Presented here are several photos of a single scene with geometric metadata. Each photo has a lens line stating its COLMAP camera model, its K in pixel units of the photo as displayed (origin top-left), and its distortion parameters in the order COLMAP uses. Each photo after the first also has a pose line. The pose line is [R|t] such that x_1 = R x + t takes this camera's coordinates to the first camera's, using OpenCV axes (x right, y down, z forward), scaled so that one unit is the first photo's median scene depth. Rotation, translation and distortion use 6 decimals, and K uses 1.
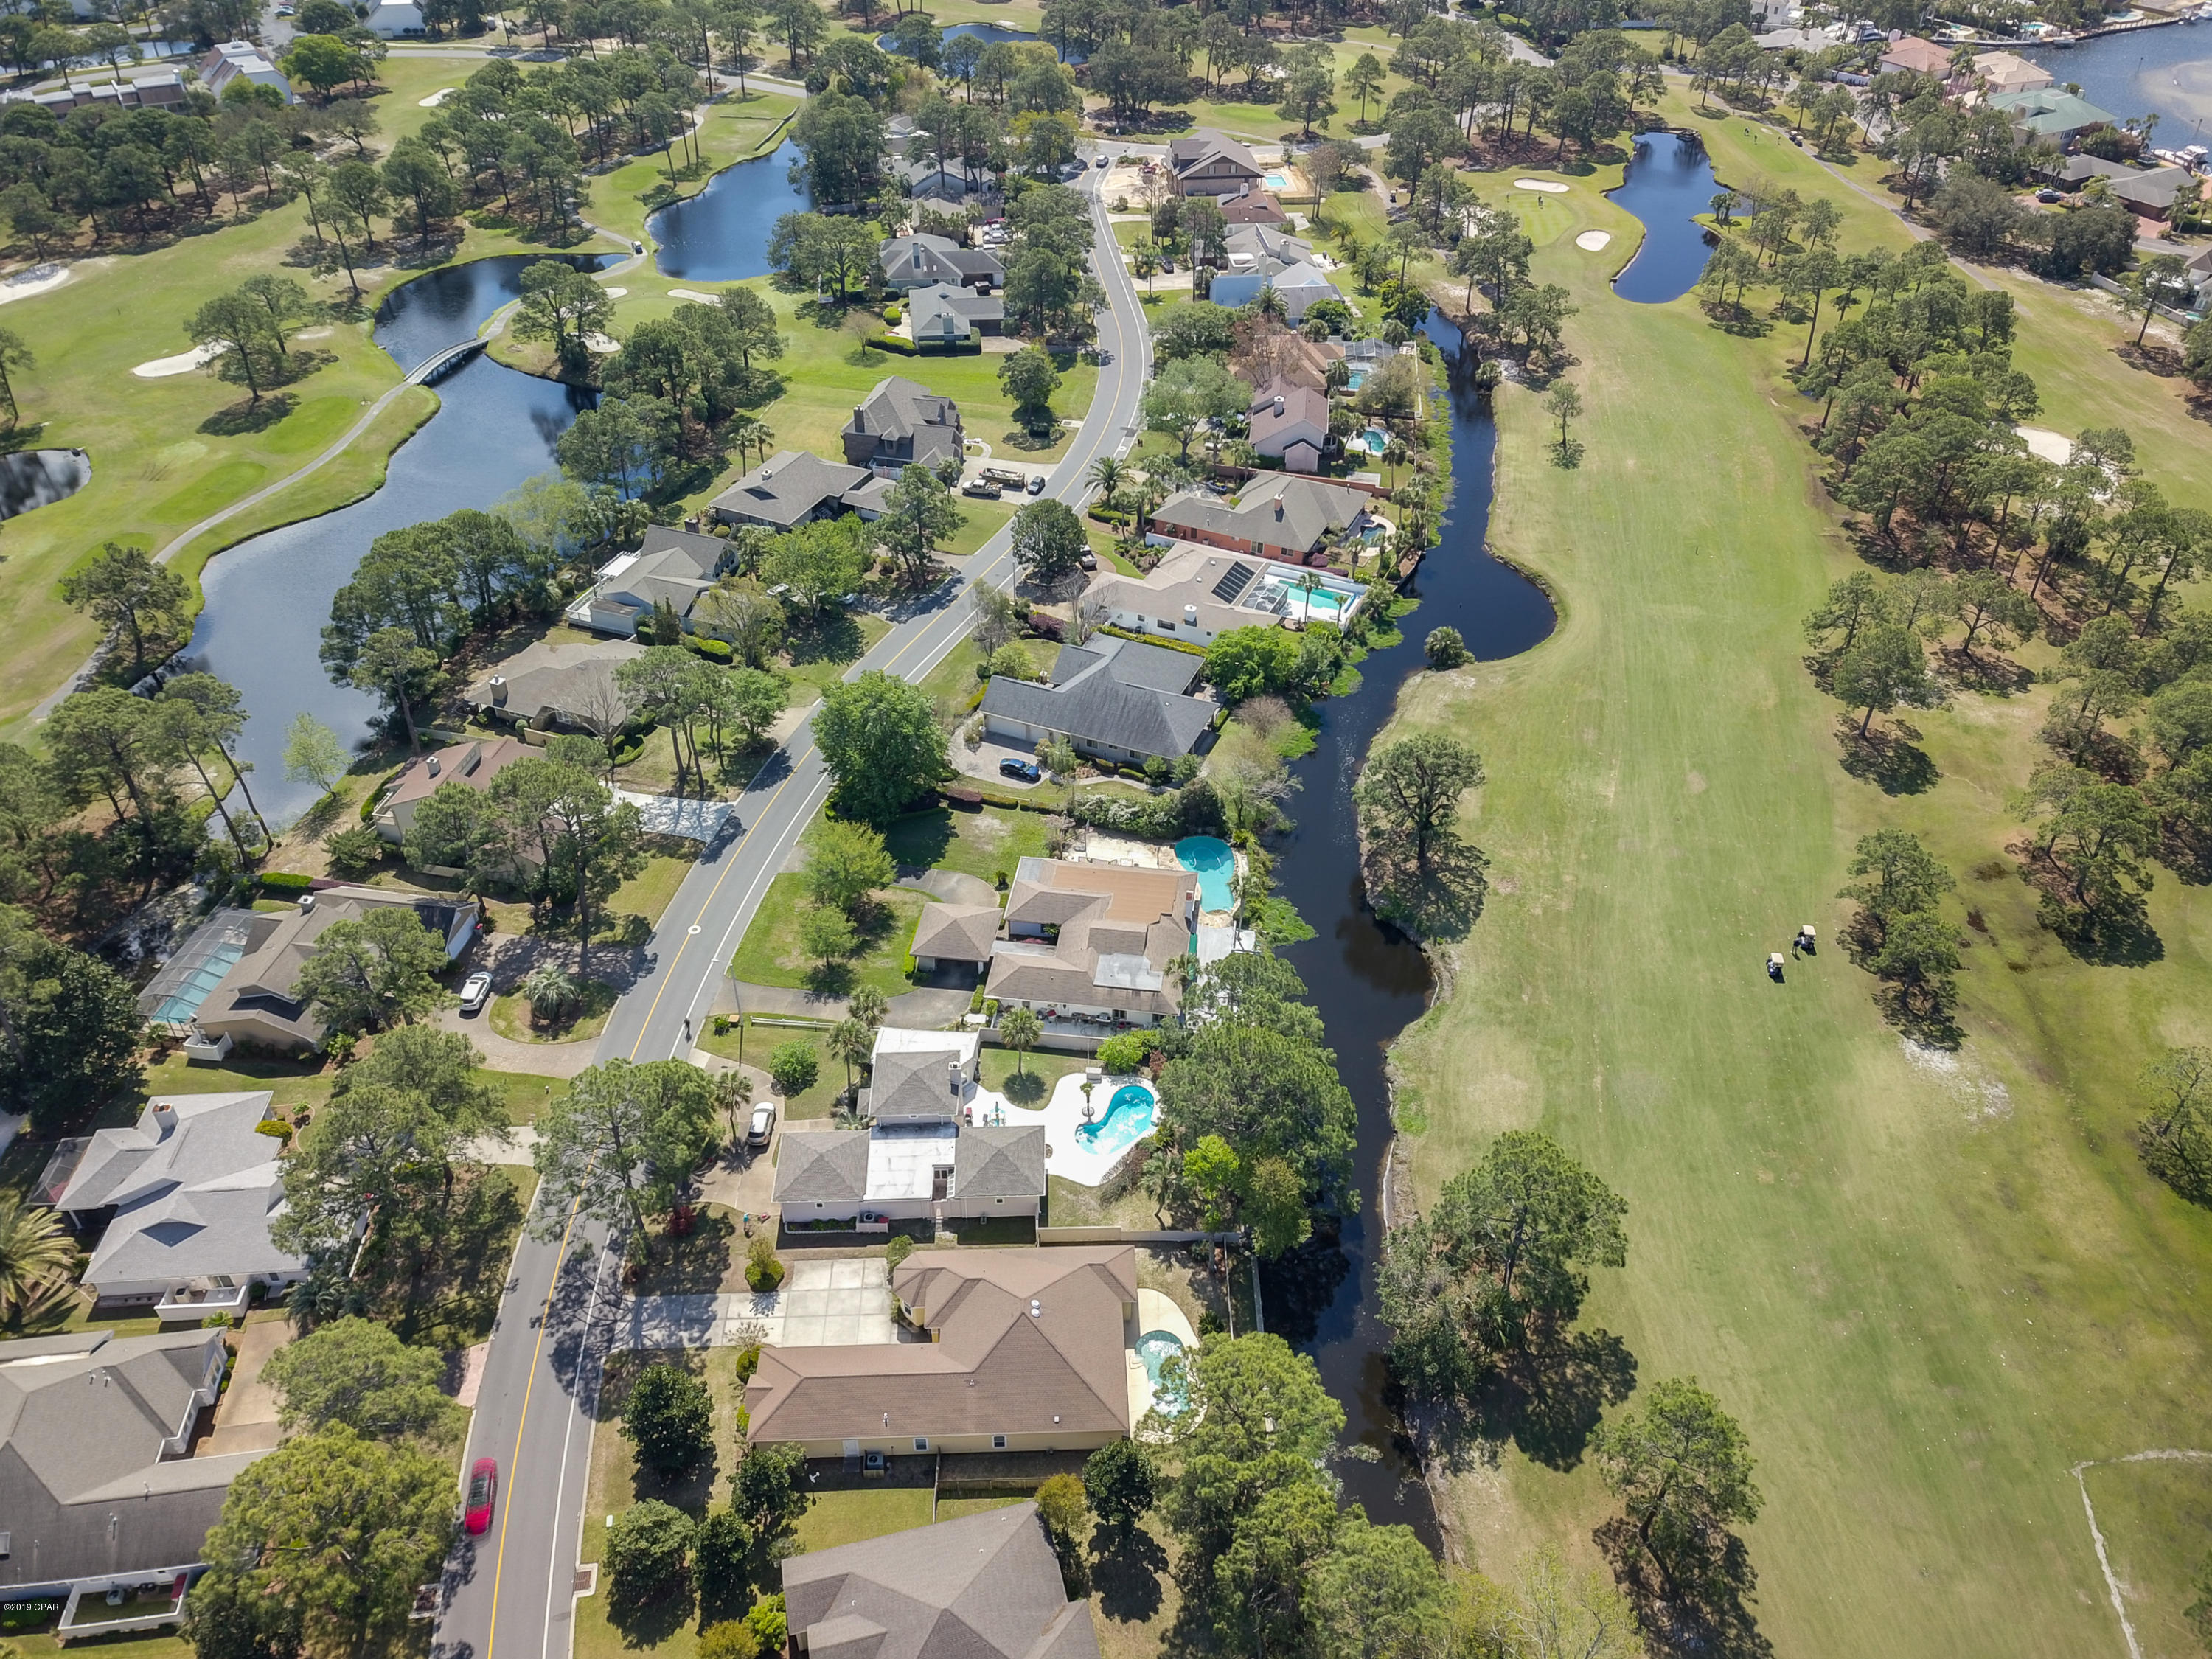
lens RADIAL K [[1668.2, 0, 1106.0], [0, 1668.2, 829.5], [0, 0, 1]] dist [0.036158, -0.009813]
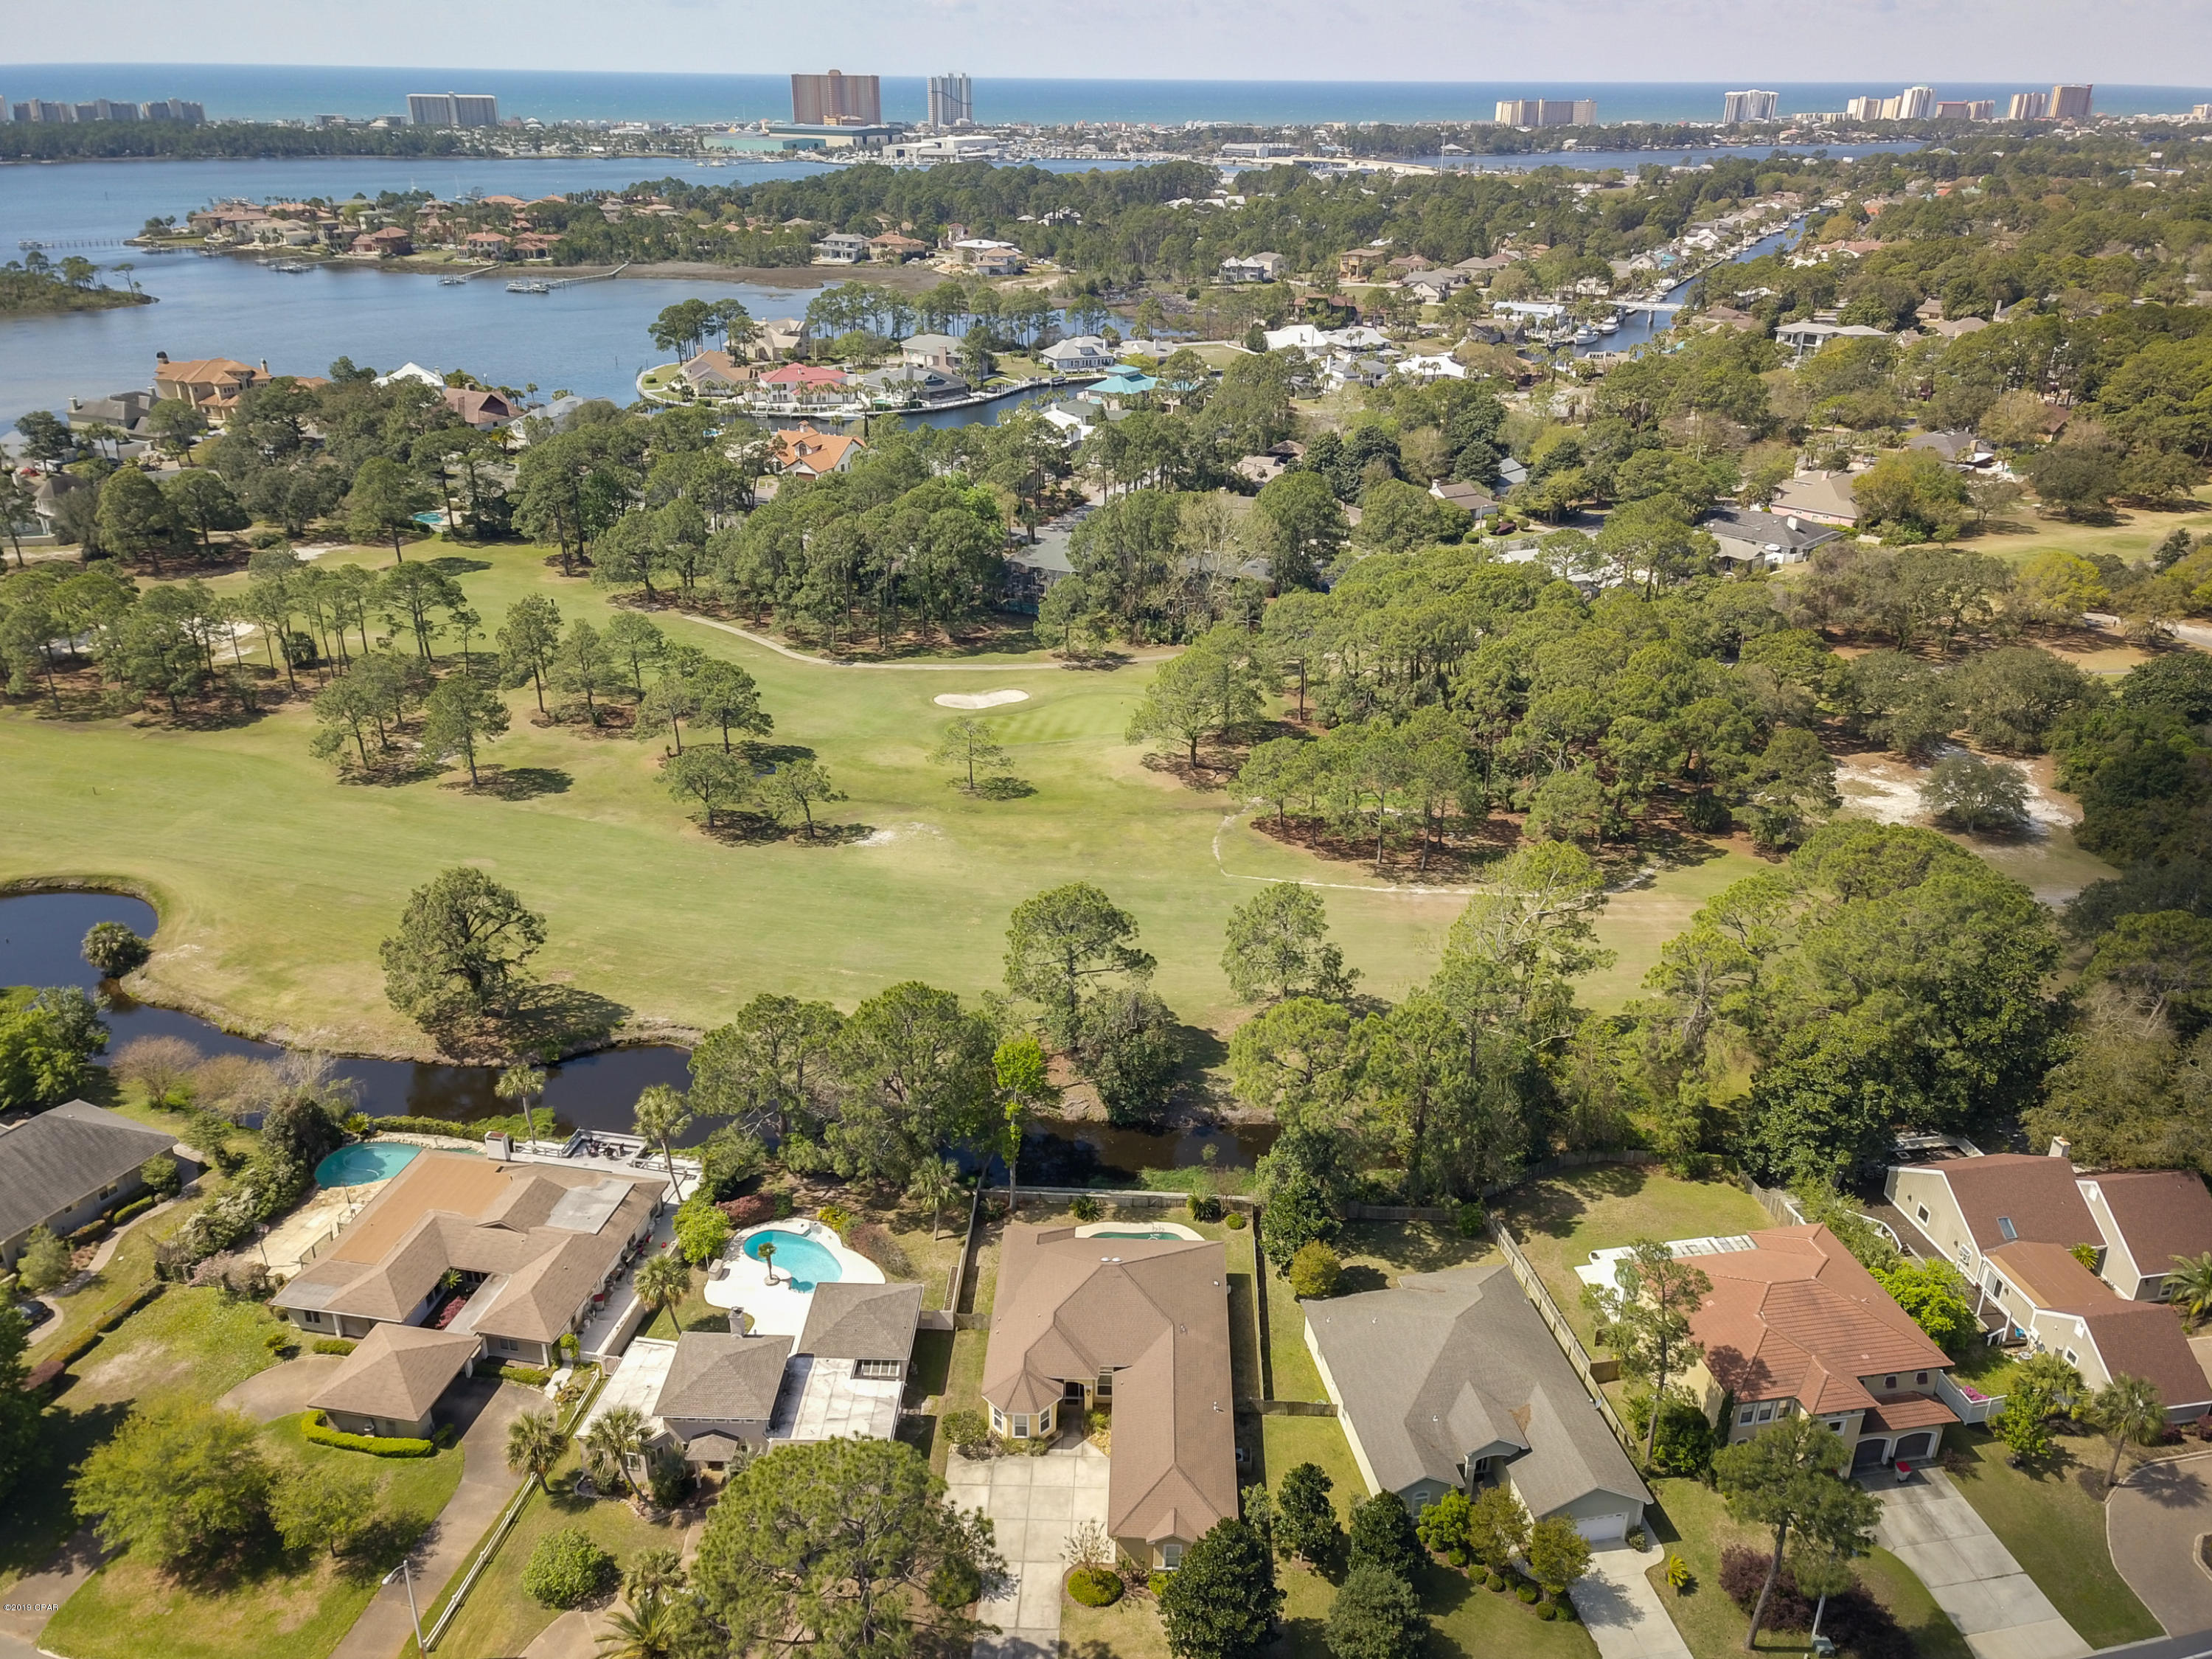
lens RADIAL K [[1668.2, 0, 1106.0], [0, 1668.2, 829.5], [0, 0, 1]] dist [0.036158, -0.009813]
pose [[0.063552, -0.414890, 0.907649, -0.649286], [0.606856, 0.738083, 0.294889, -0.137801], [-0.792267, 0.532071, 0.298685, 0.493226]]
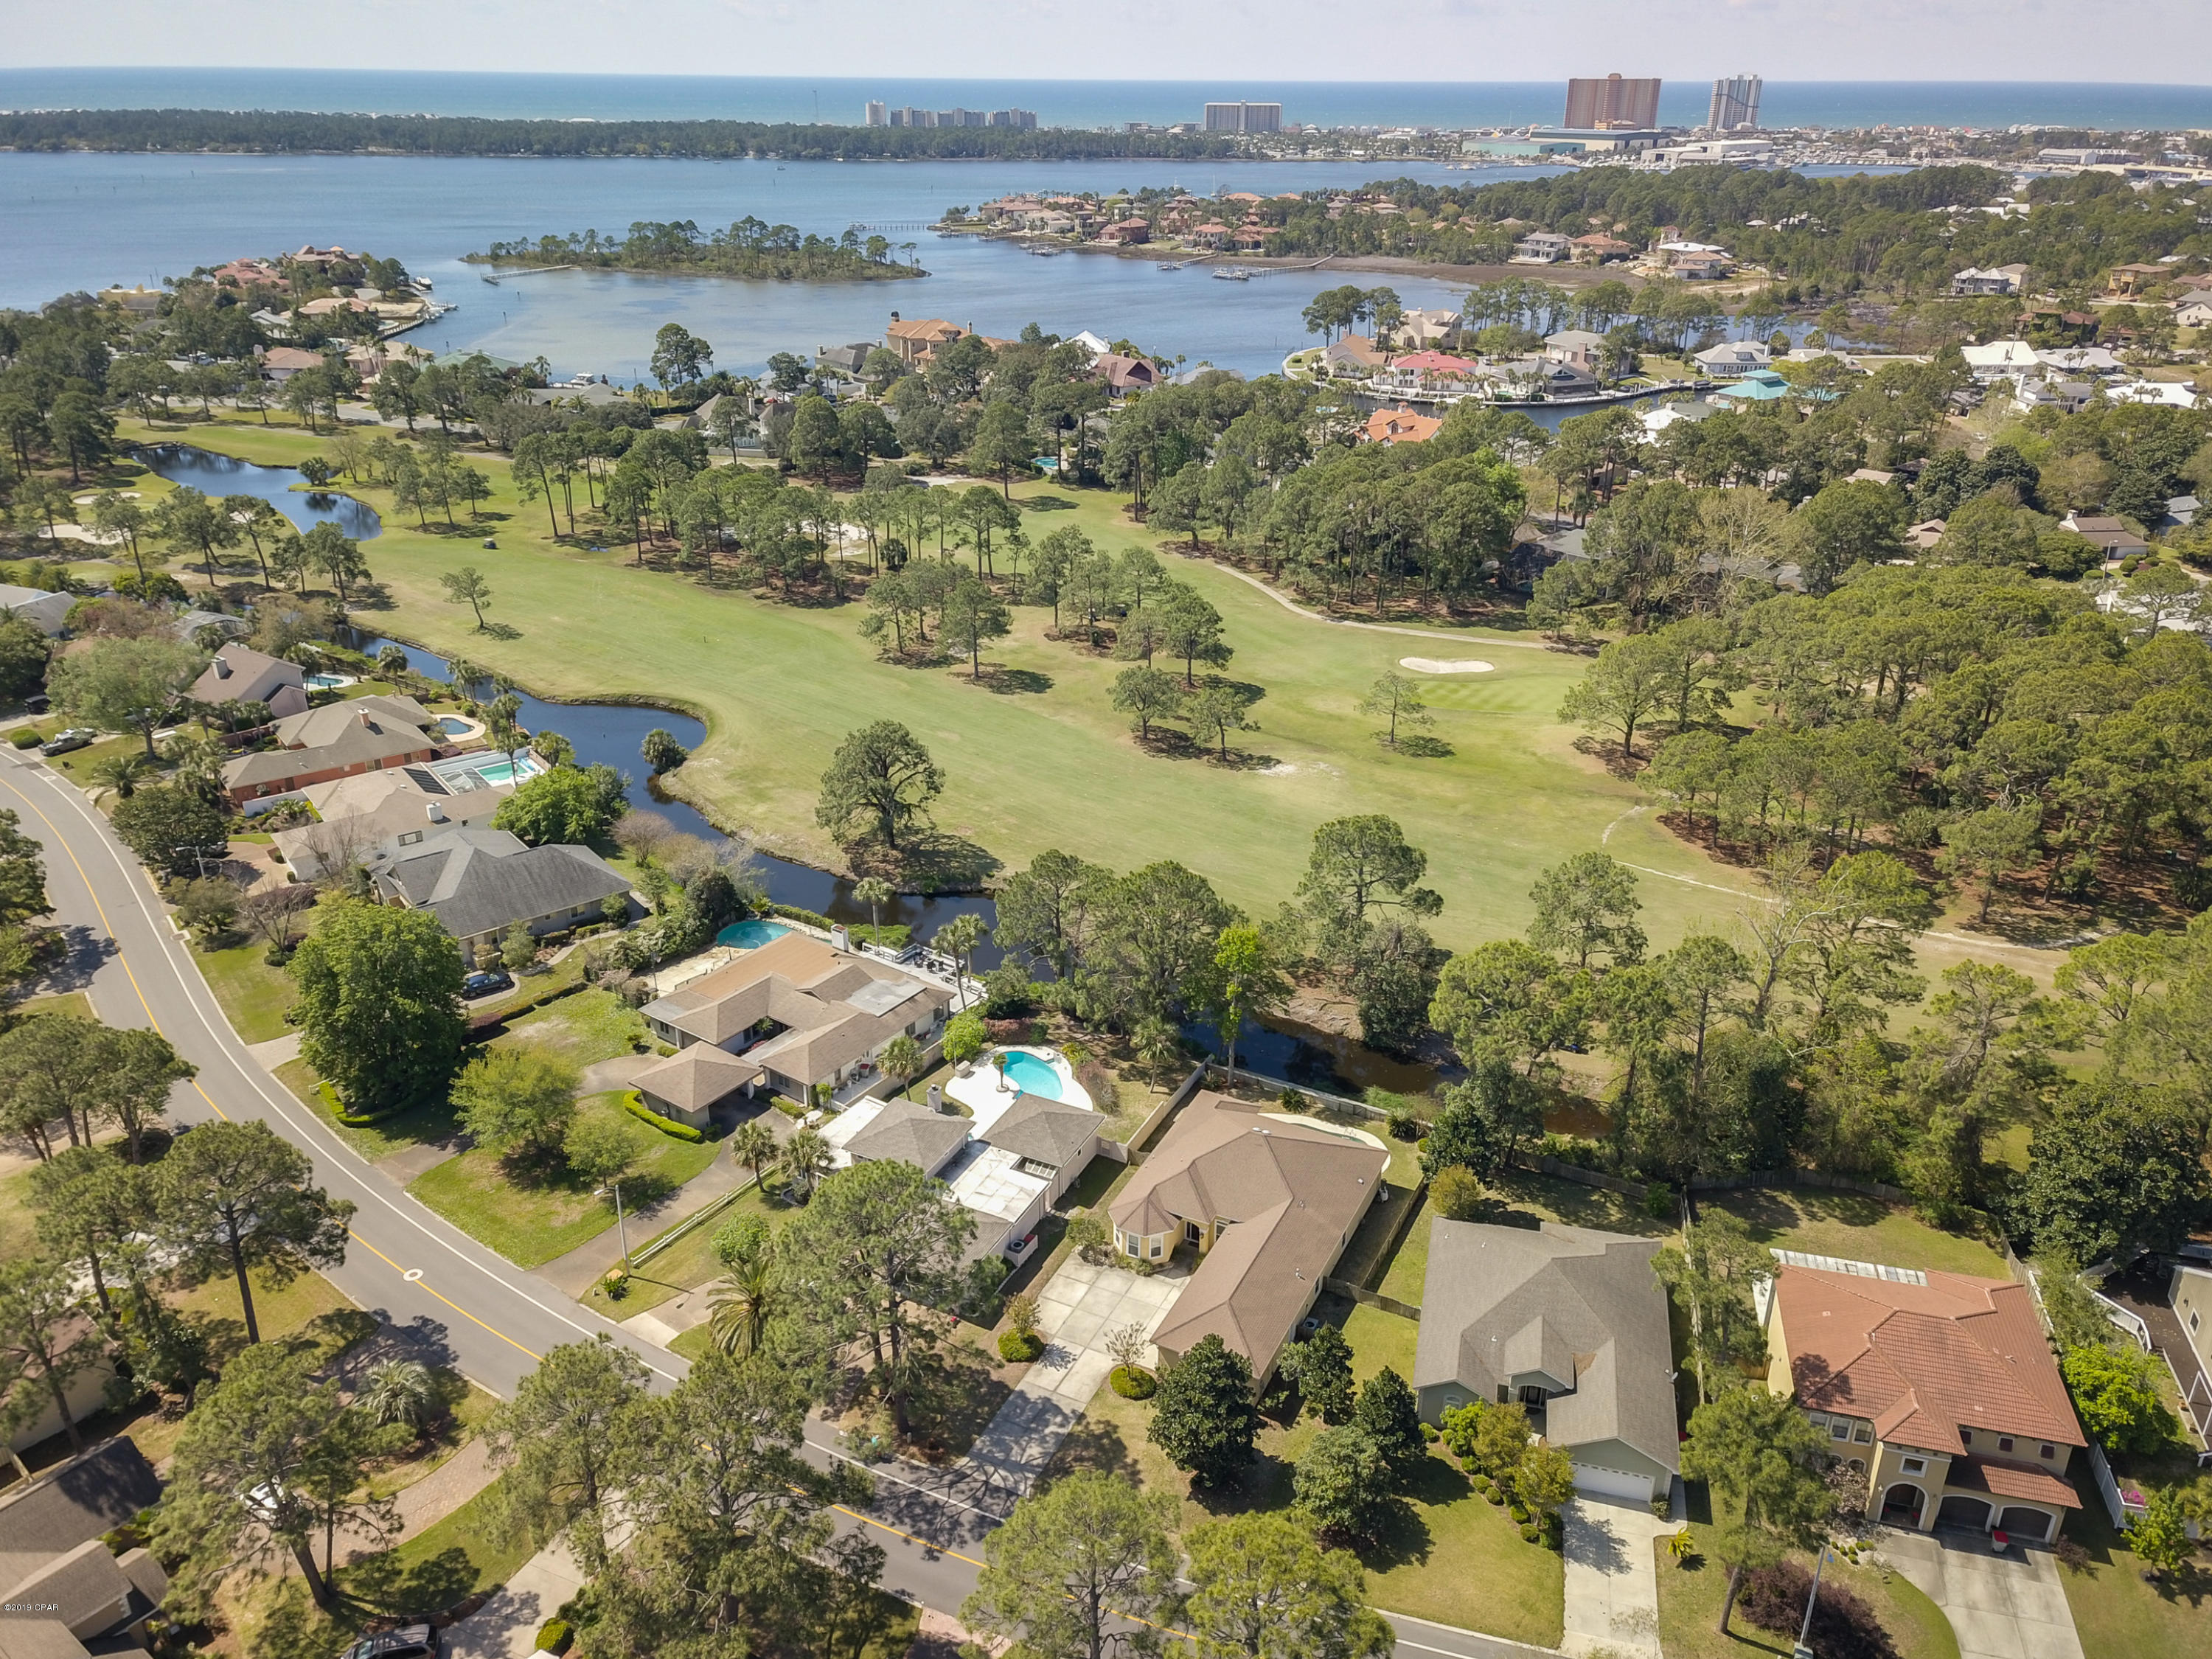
lens RADIAL K [[1668.2, 0, 1106.0], [0, 1668.2, 829.5], [0, 0, 1]] dist [0.036158, -0.009813]
pose [[0.473734, -0.363829, 0.802000, -0.679568], [0.539101, 0.839913, 0.062587, 0.017053], [-0.696381, 0.402709, 0.594036, 0.327899]]
